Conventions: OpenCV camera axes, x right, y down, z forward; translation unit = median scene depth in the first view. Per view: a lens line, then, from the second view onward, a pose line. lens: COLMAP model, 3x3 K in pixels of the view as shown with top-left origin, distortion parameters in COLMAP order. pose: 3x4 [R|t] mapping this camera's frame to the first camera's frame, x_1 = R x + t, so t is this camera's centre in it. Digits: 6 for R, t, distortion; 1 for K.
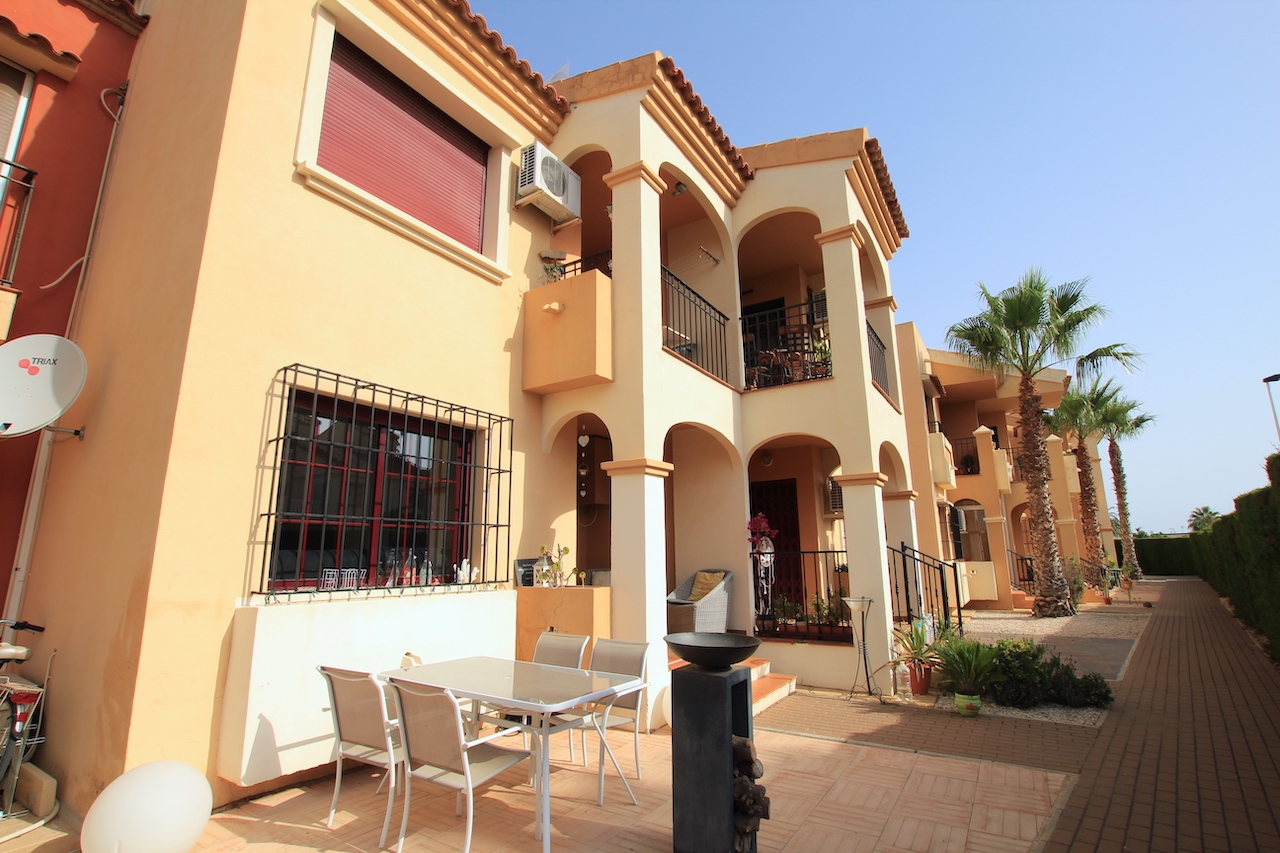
lens RADIAL K [[585.1, 0, 637.6], [0, 585.1, 430.8], [0, 0, 1]] dist [-0.013782, 0.000452]
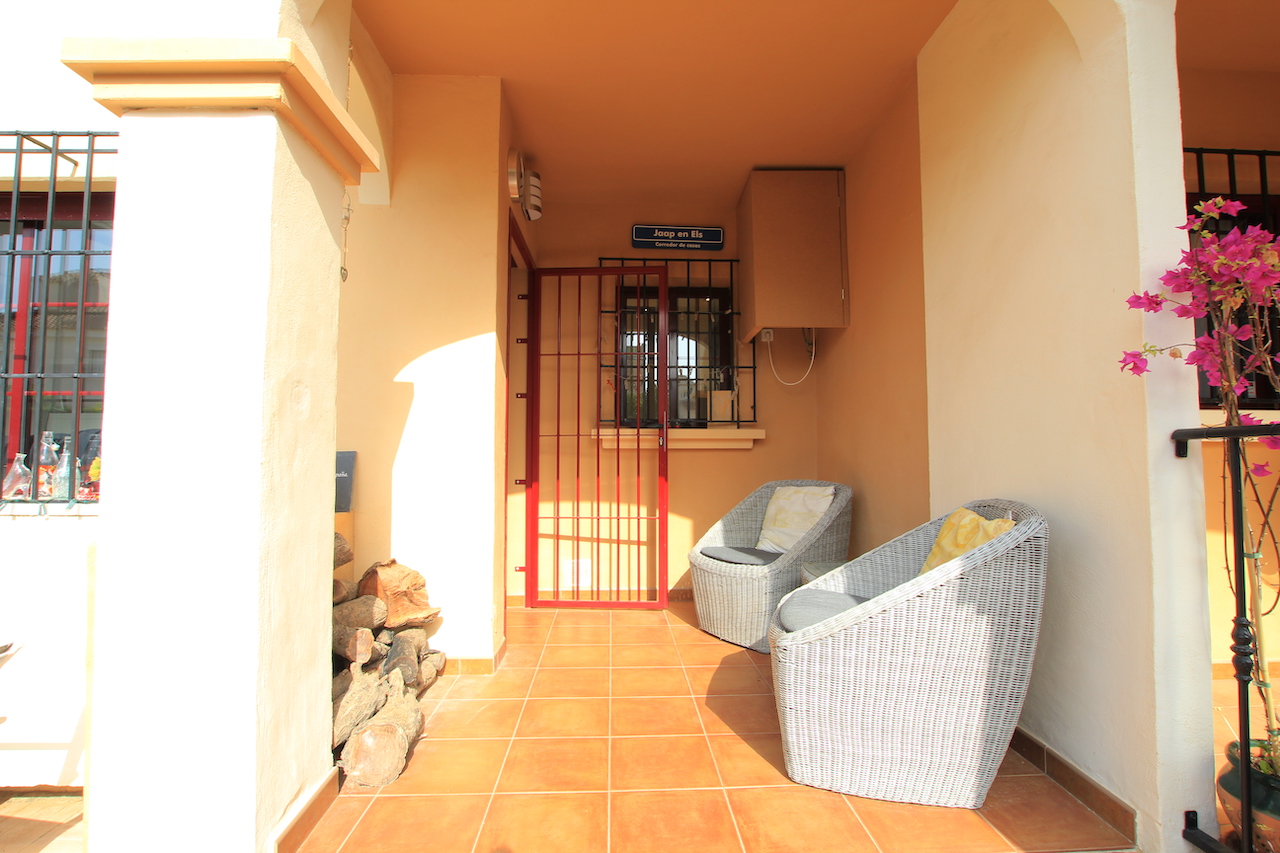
lens RADIAL K [[585.1, 0, 637.6], [0, 585.1, 430.8], [0, 0, 1]] dist [-0.013782, 0.000452]
pose [[0.579379, -0.030651, -0.814482, 0.421839], [0.171070, 0.981607, 0.084750, 0.299409], [0.796904, -0.188436, 0.573966, 1.354197]]
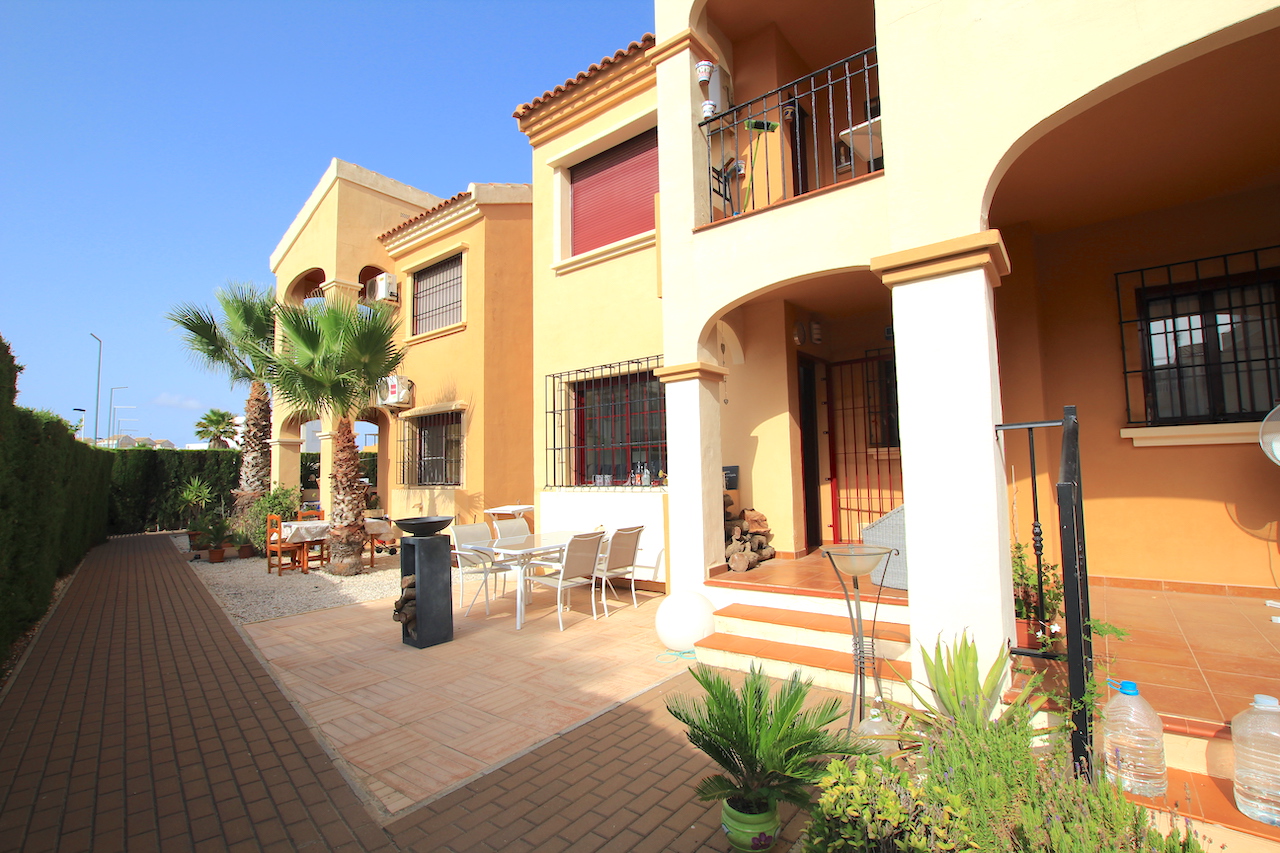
lens RADIAL K [[585.1, 0, 637.6], [0, 585.1, 430.8], [0, 0, 1]] dist [-0.013782, 0.000452]
pose [[-0.108499, -0.060605, -0.992247, 1.320706], [0.238252, 0.967464, -0.085144, 0.301569], [0.965124, -0.245643, -0.090529, 1.372724]]
